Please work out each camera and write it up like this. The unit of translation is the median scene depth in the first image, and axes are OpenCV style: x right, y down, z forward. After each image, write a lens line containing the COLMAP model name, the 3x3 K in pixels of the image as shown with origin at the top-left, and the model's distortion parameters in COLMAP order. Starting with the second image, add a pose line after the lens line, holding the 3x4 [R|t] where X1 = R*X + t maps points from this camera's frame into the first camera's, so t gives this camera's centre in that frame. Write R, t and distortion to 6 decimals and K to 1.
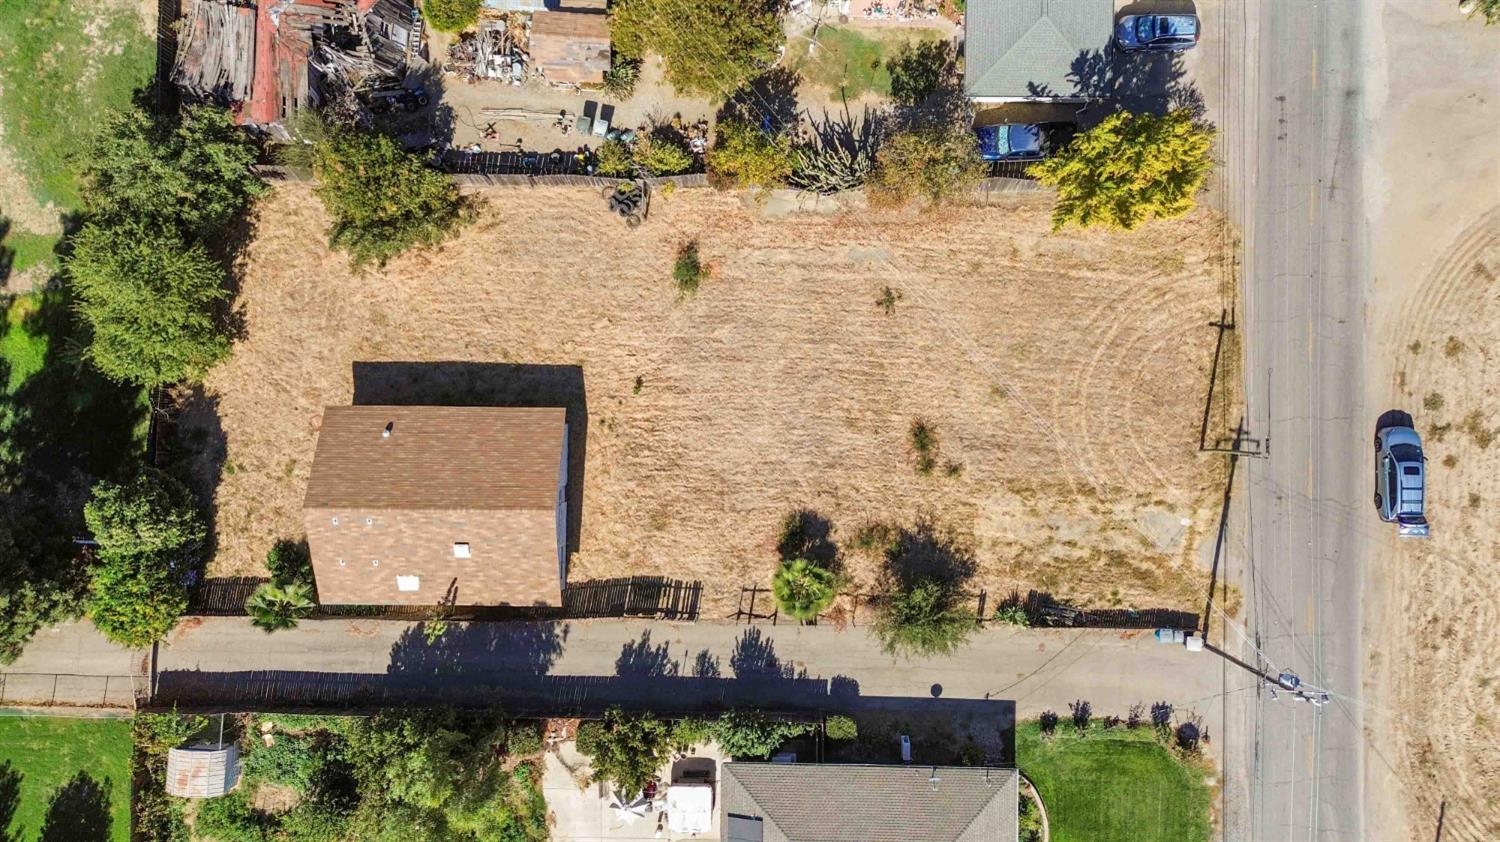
lens RADIAL K [[1054.7, 0, 753.9], [0, 1054.7, 417.1], [0, 0, 1]] dist [0.054942, -0.044423]
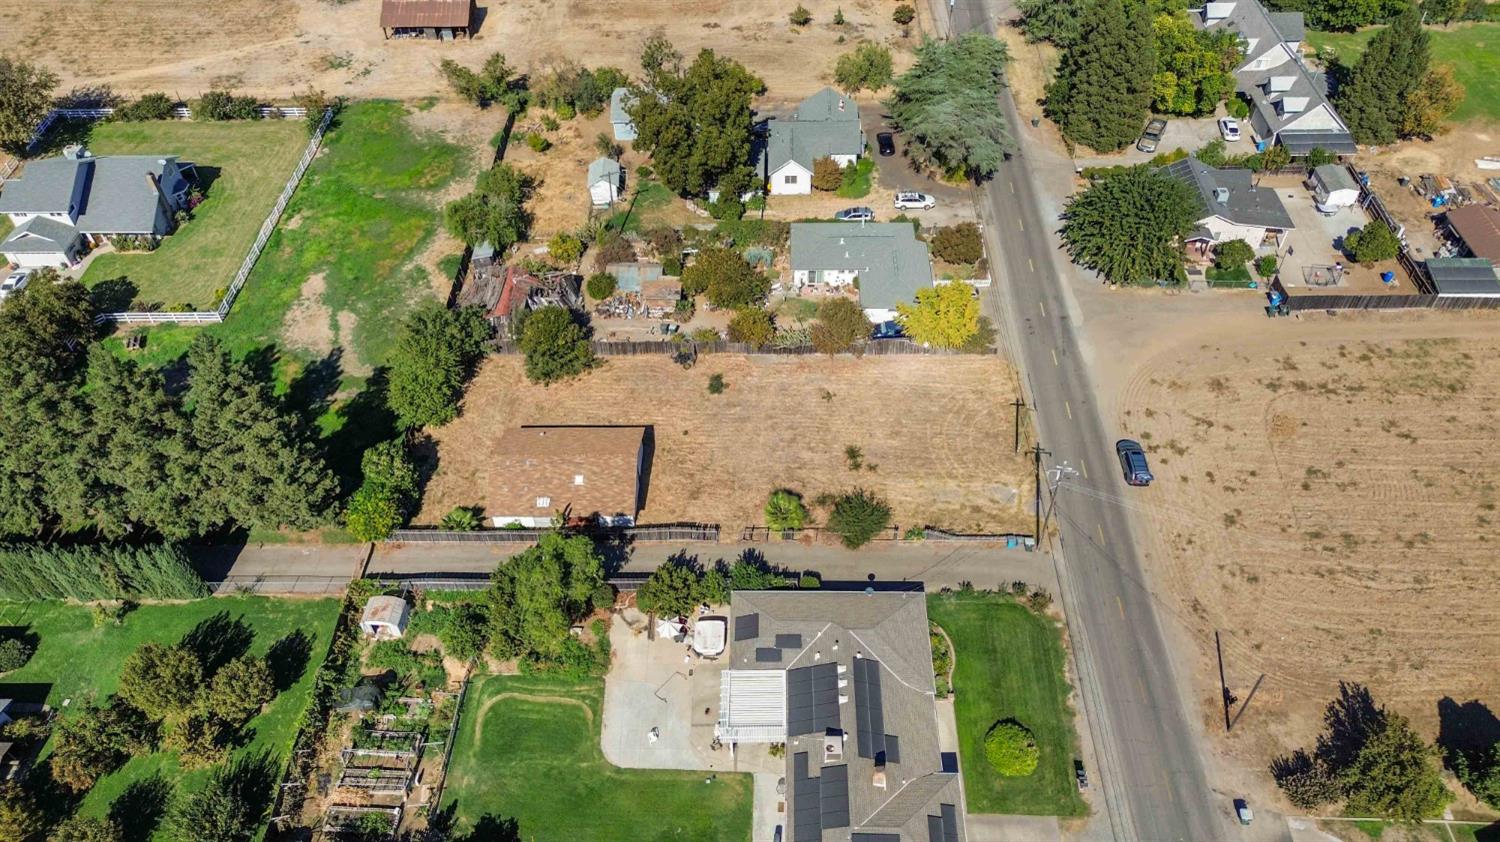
lens RADIAL K [[1054.7, 0, 741.5], [0, 1054.7, 416.4], [0, 0, 1]] dist [0.054942, -0.044423]
pose [[0.999966, 0.006531, -0.005046, -0.010343], [-0.008227, 0.739979, -0.672580, 1.114334], [-0.000659, 0.672598, 0.740008, -0.289758]]
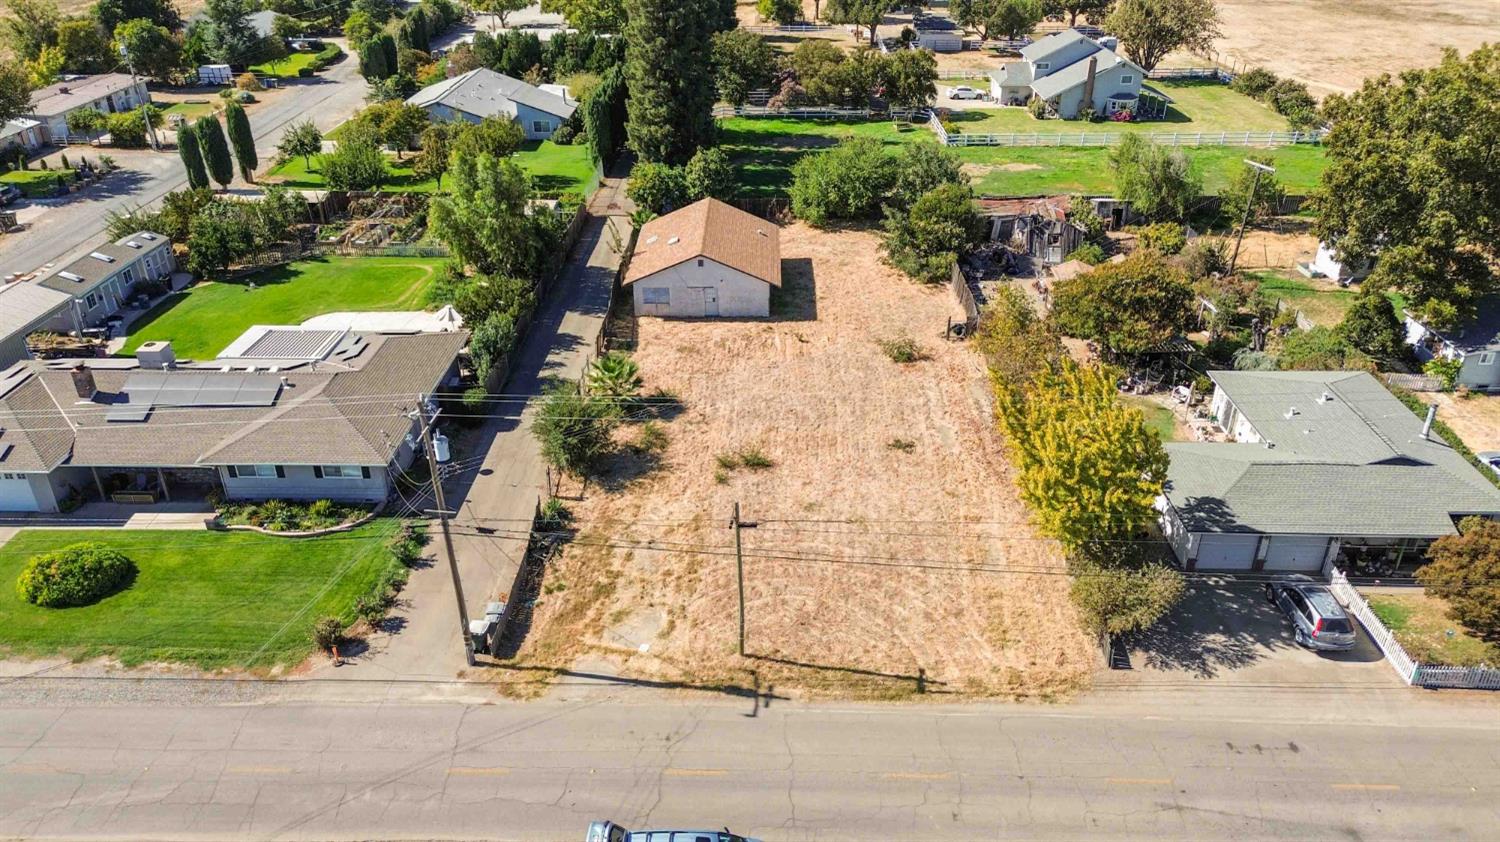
lens RADIAL K [[1054.7, 0, 752.4], [0, 1054.7, 423.5], [0, 0, 1]] dist [0.054942, -0.044423]
pose [[-0.001038, 0.498271, -0.867021, 0.951445], [-0.999490, 0.027147, 0.016798, 0.007985], [0.031907, 0.866596, 0.497989, 0.507231]]
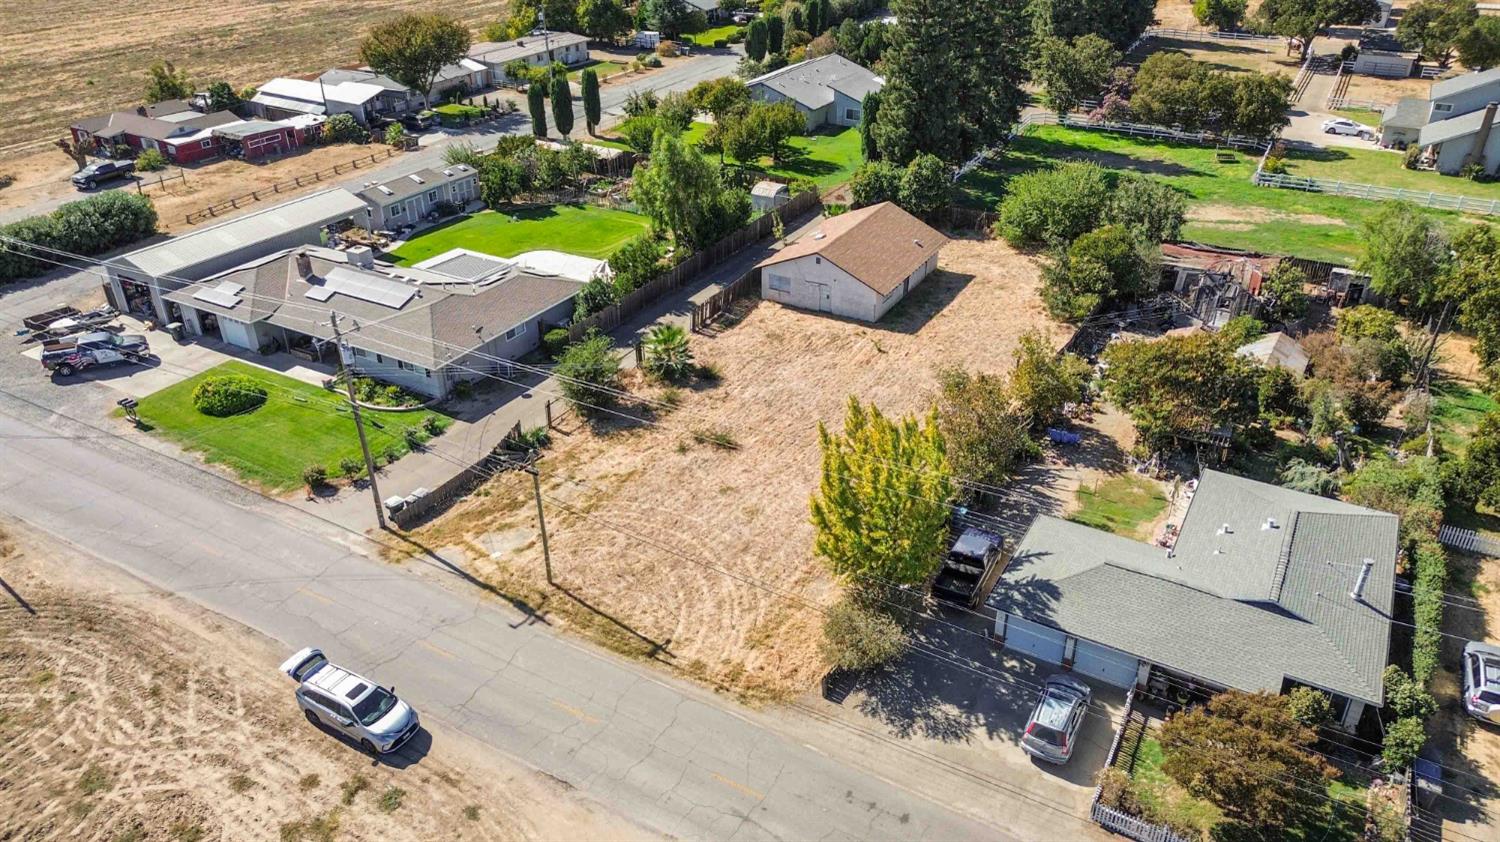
lens RADIAL K [[1054.7, 0, 753.0], [0, 1054.7, 421.7], [0, 0, 1]] dist [0.054942, -0.044423]
pose [[-0.479651, 0.455663, -0.749870, 0.910330], [-0.876439, -0.207595, 0.434464, -0.447216], [0.042300, 0.865607, 0.498934, 0.470625]]
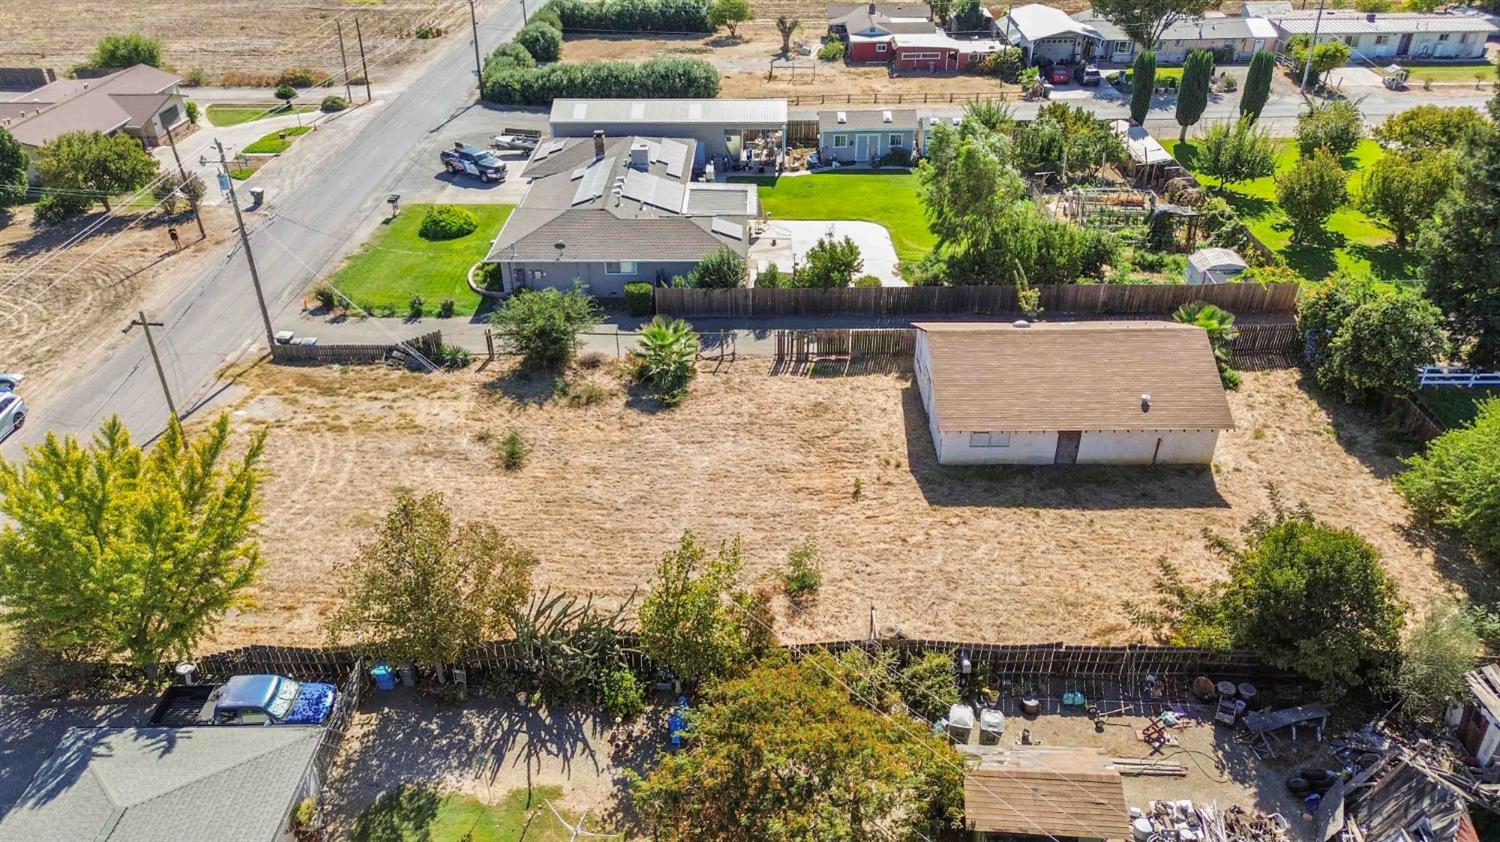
lens RADIAL K [[1054.7, 0, 756.7], [0, 1054.7, 418.6], [0, 0, 1]] dist [0.054942, -0.044423]
pose [[-0.999304, 0.035188, 0.012376, -0.047102], [-0.006669, -0.494980, 0.868879, -0.695603], [0.036700, 0.868192, 0.494870, 0.567117]]
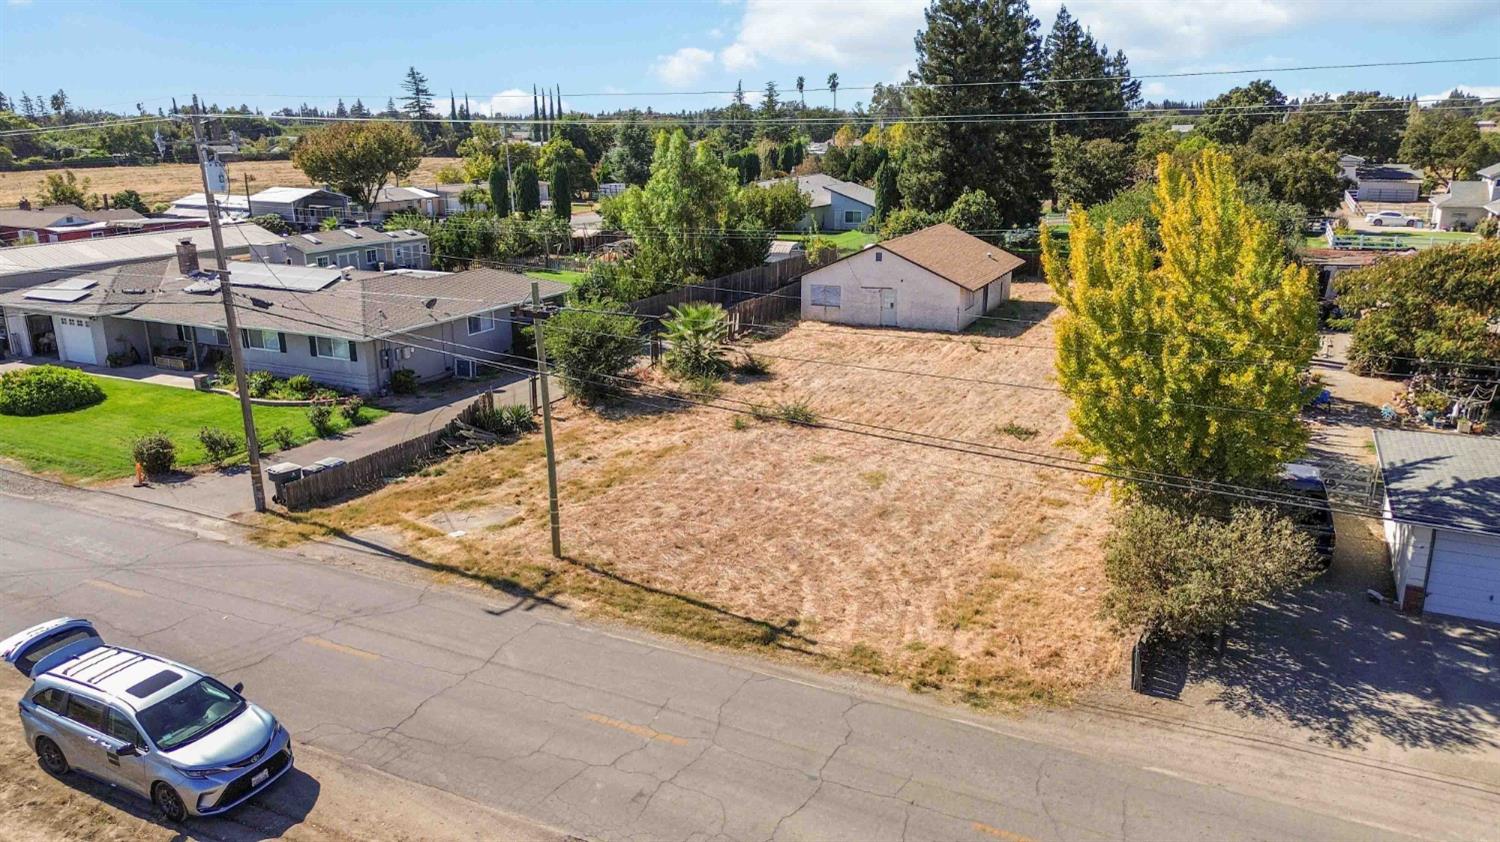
lens RADIAL K [[1054.7, 0, 750.2], [0, 1054.7, 430.9], [0, 0, 1]] dist [0.054942, -0.044423]
pose [[-0.424712, 0.283115, -0.859922, 0.767001], [-0.904223, -0.085739, 0.418364, -0.236685], [0.044716, 0.955246, 0.292413, 0.806321]]
